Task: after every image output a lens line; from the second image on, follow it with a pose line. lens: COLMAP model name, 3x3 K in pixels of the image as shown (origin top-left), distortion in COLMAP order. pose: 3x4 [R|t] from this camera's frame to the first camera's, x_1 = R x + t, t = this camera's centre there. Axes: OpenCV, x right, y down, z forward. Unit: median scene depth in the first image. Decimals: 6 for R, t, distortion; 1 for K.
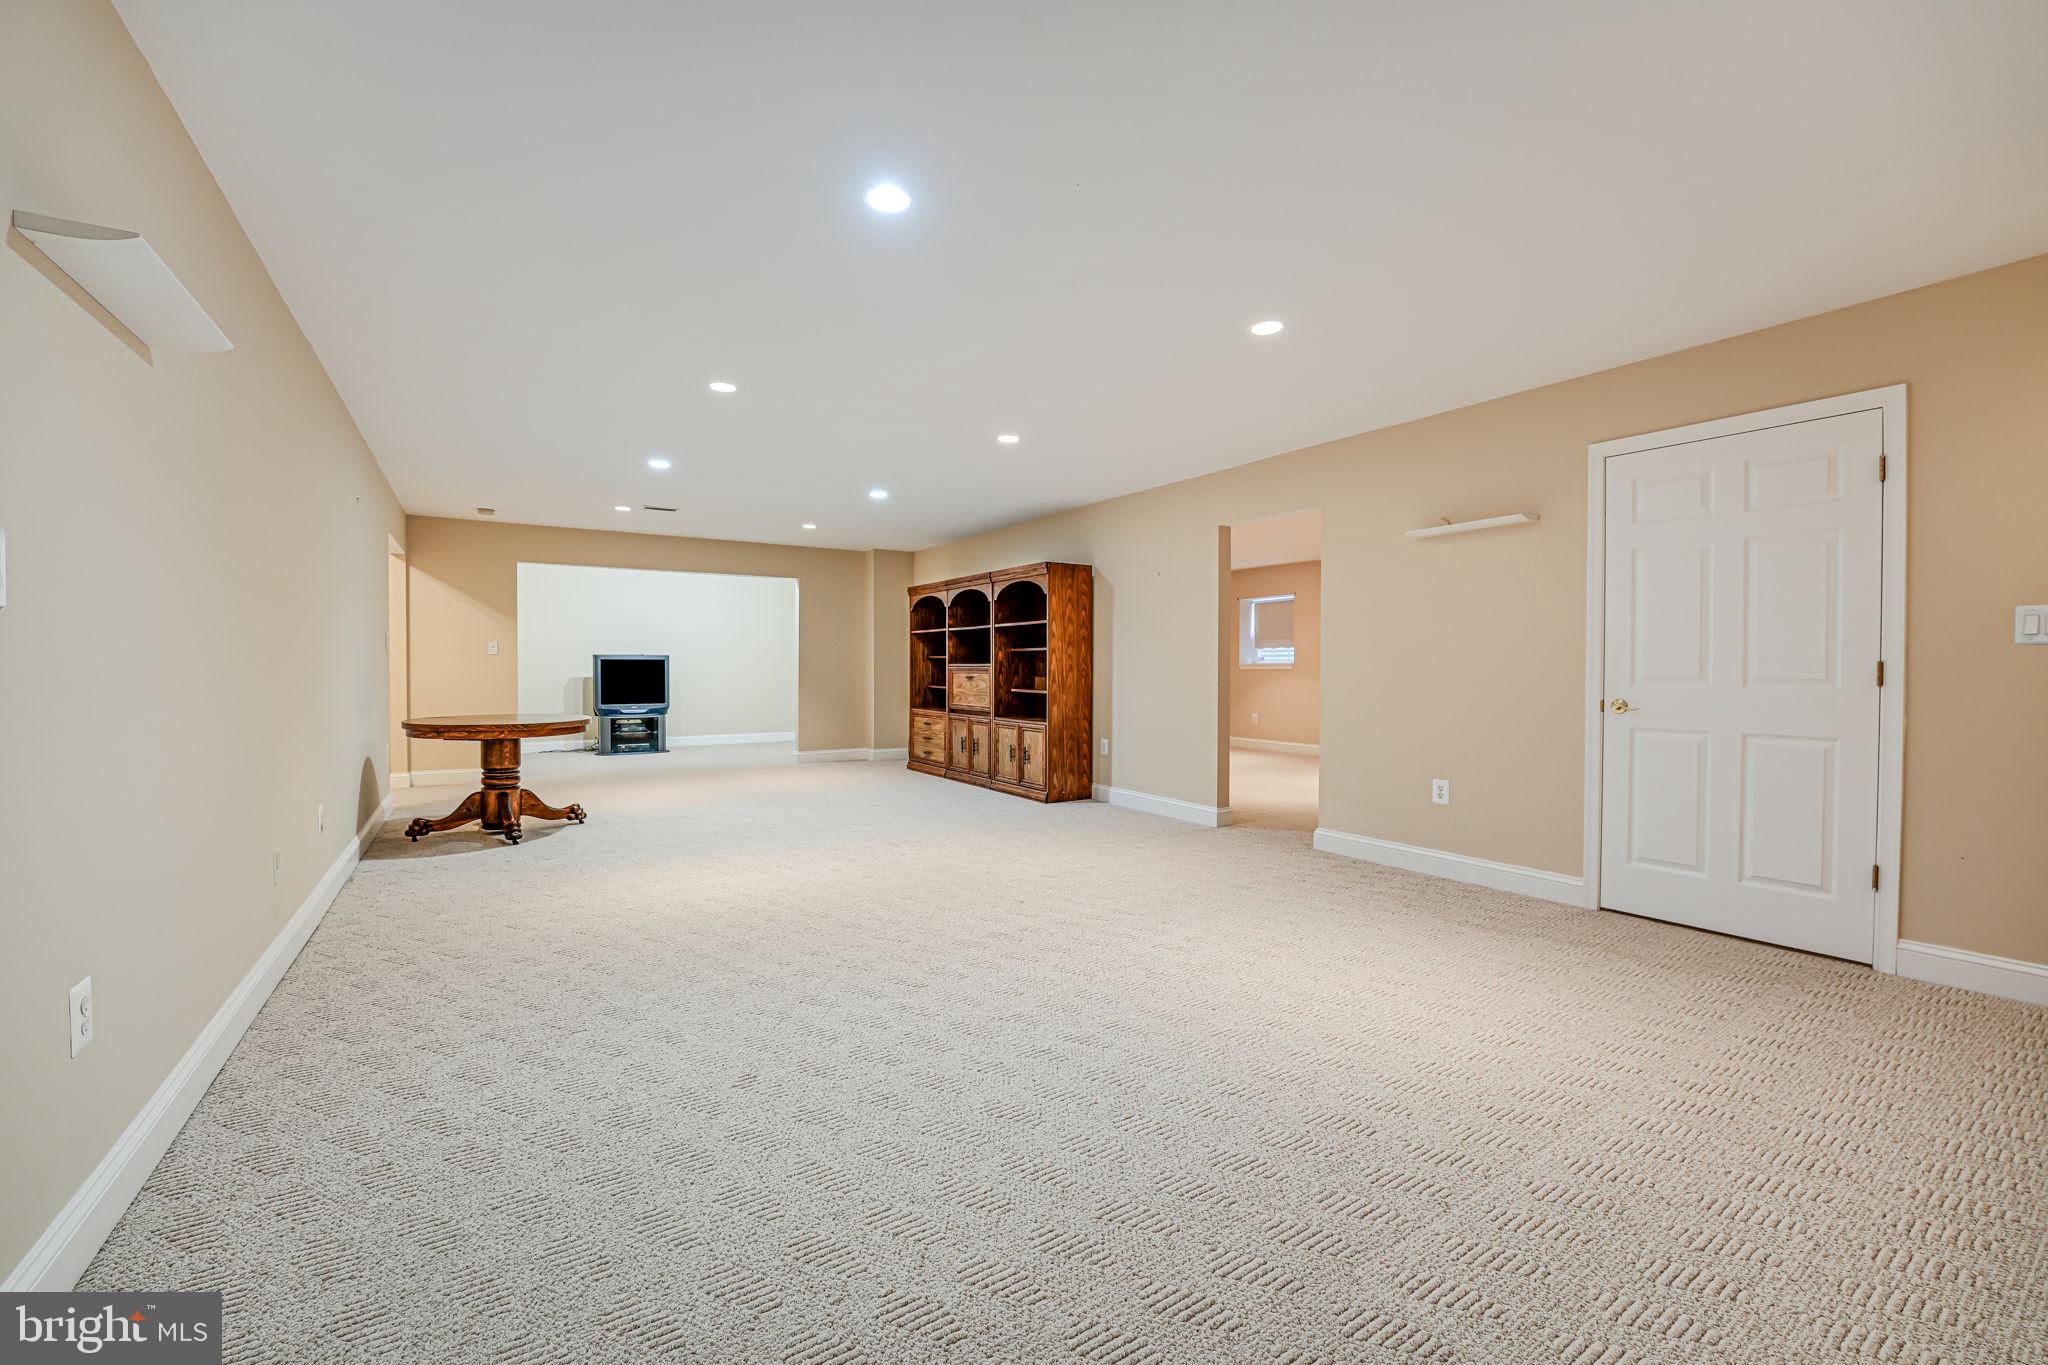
lens RADIAL K [[830.7, 0, 1025.8], [0, 830.7, 679.4], [0, 0, 1]] dist [-0.029811, 0.003920]
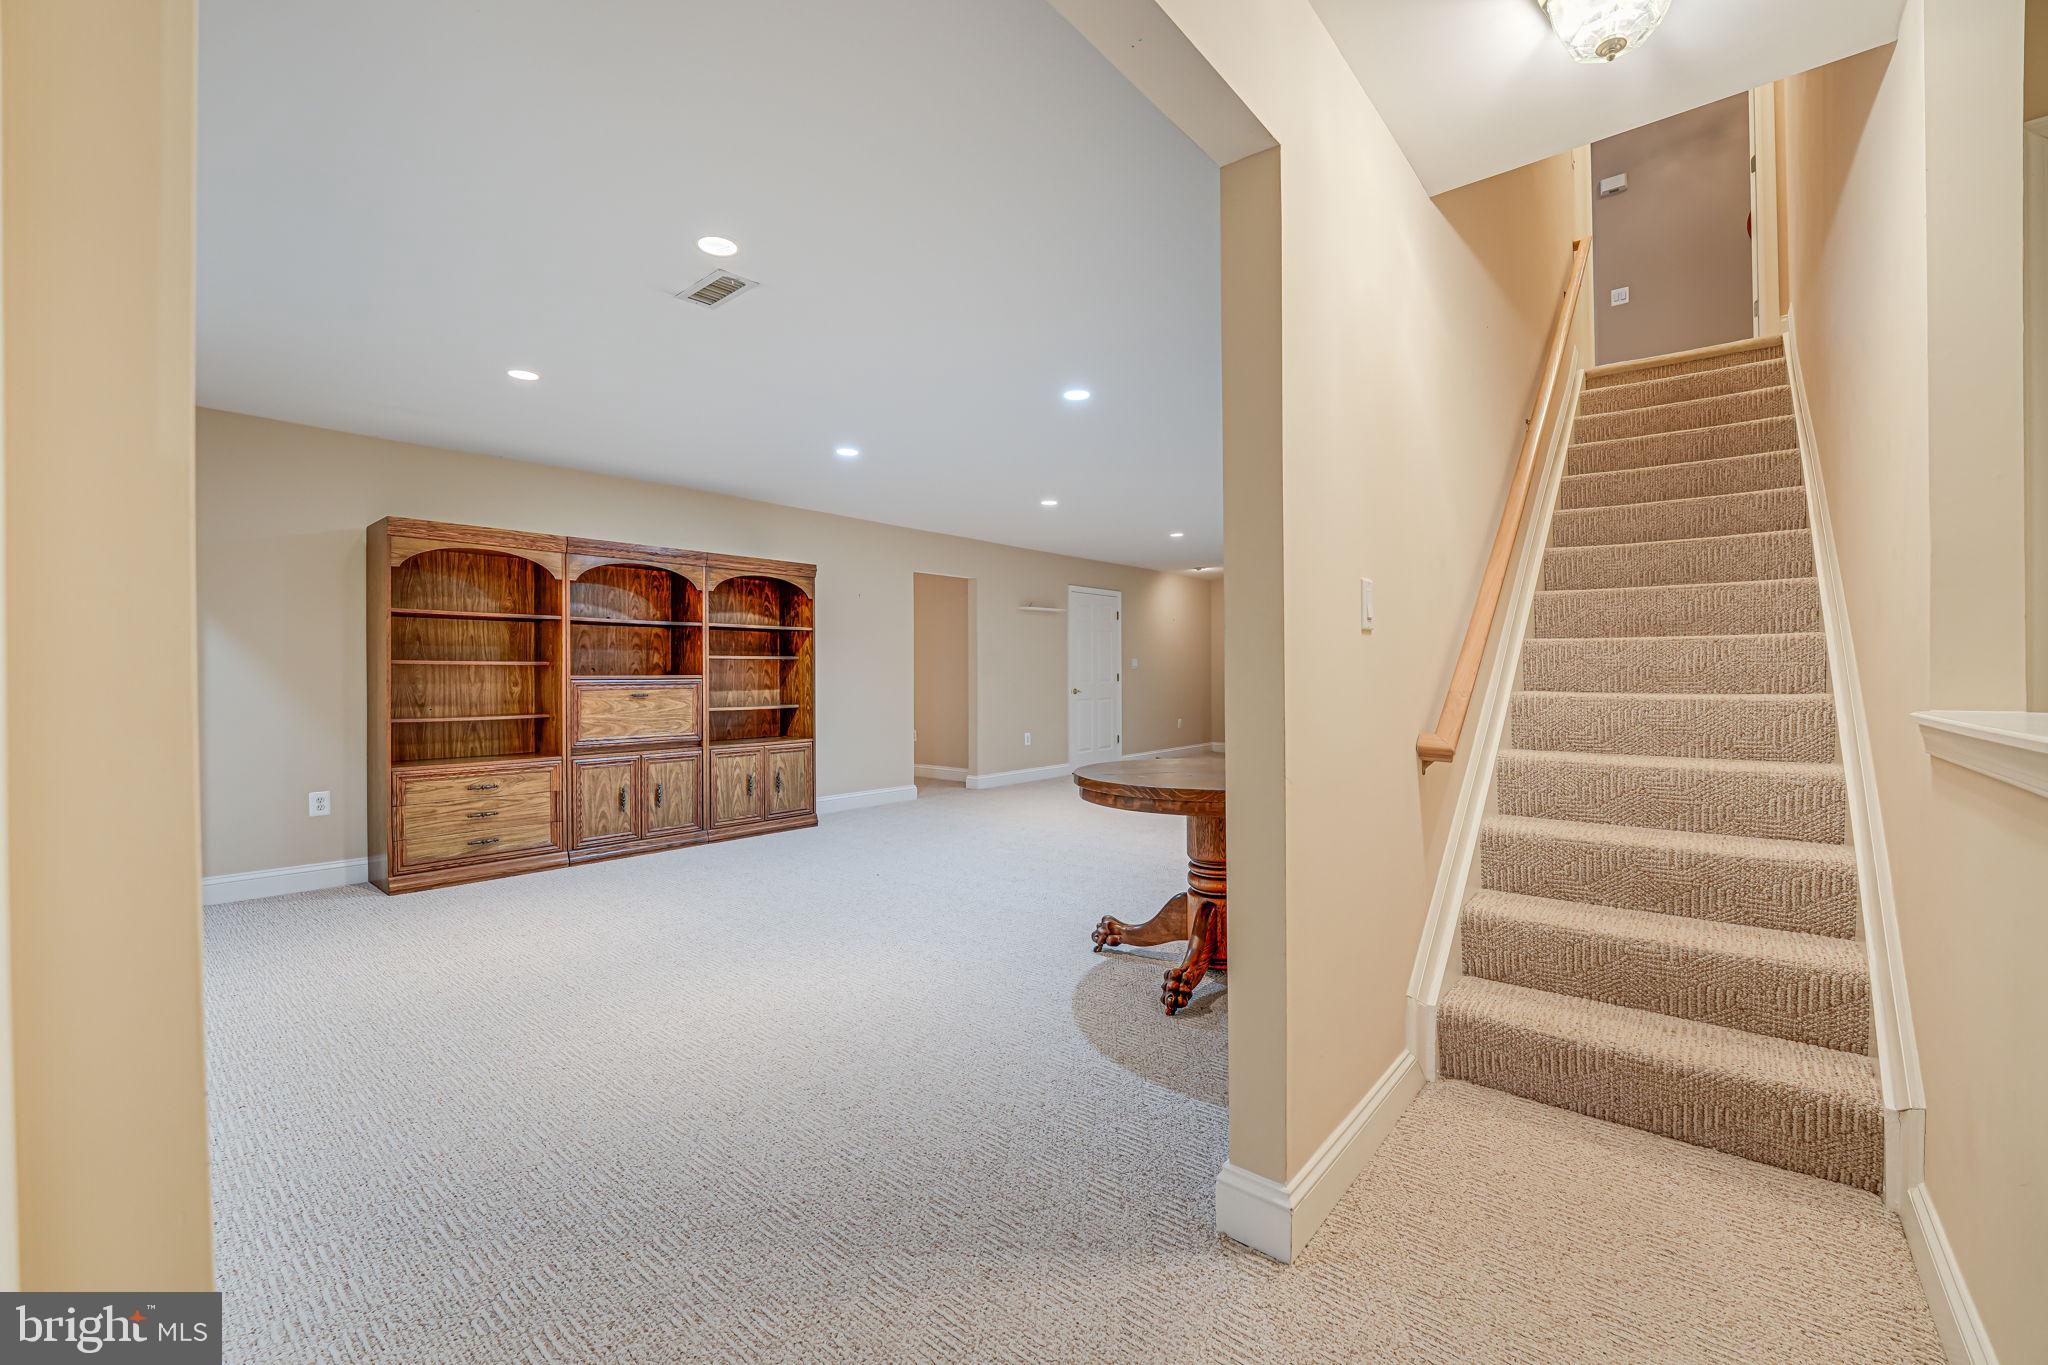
lens RADIAL K [[830.7, 0, 1025.8], [0, 830.7, 679.4], [0, 0, 1]] dist [-0.029811, 0.003920]
pose [[-0.290226, -0.006493, 0.956936, -0.838795], [0.018481, 0.999752, 0.012389, -0.019311], [-0.956780, 0.021280, -0.290034, 0.939066]]
